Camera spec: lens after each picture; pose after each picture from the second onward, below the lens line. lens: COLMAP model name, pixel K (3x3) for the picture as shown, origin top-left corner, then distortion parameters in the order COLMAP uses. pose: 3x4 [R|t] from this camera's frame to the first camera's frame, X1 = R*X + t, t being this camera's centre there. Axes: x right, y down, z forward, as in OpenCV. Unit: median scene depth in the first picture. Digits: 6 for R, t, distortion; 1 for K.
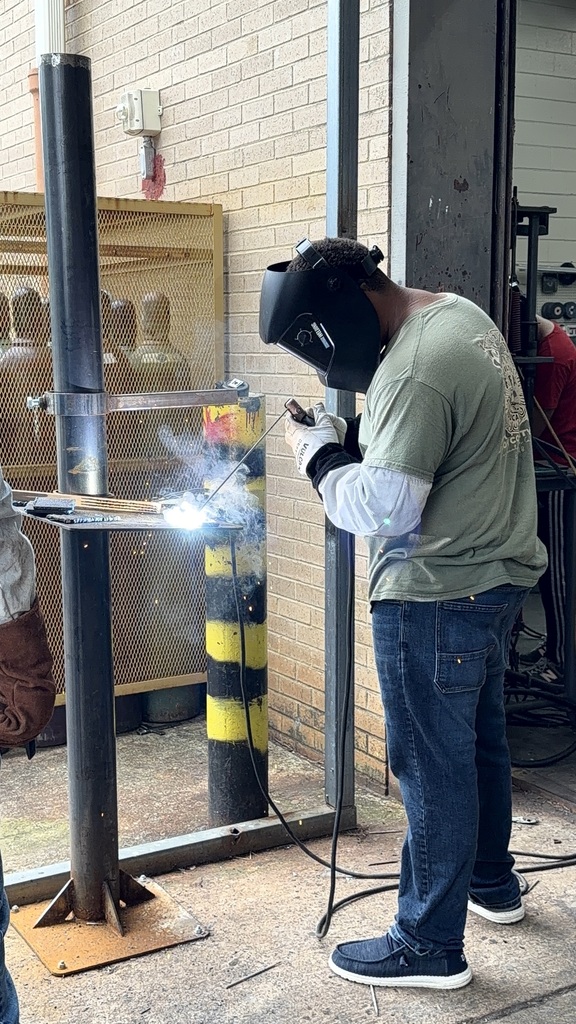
lens RADIAL K [[1308.0, 0, 288.0], [0, 1308.0, 512.0], [0, 0, 1]] dist [0.193675, -0.400354]
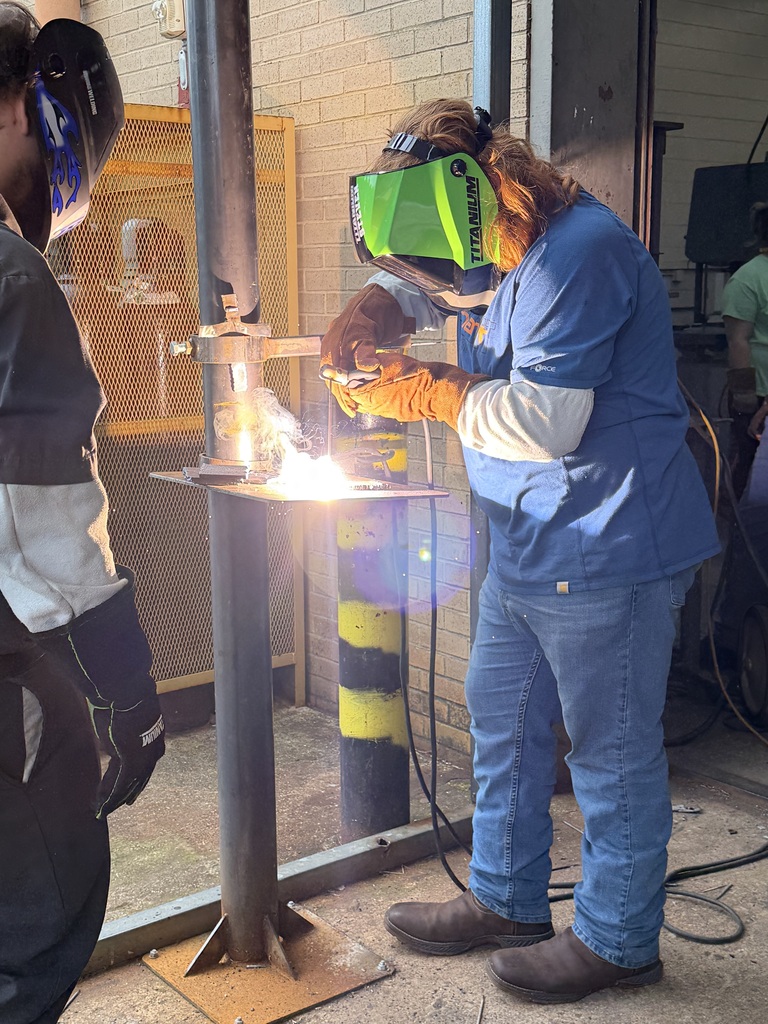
lens RADIAL K [[1362.9, 0, 384.0], [0, 1362.9, 512.0], [0, 0, 1]] dist [0.219688, -0.558785]
pose [[0.991440, -0.027773, 0.127576, -0.148082], [0.023423, 0.999096, 0.035470, -0.006917], [-0.128445, -0.032178, 0.991194, 0.110008]]
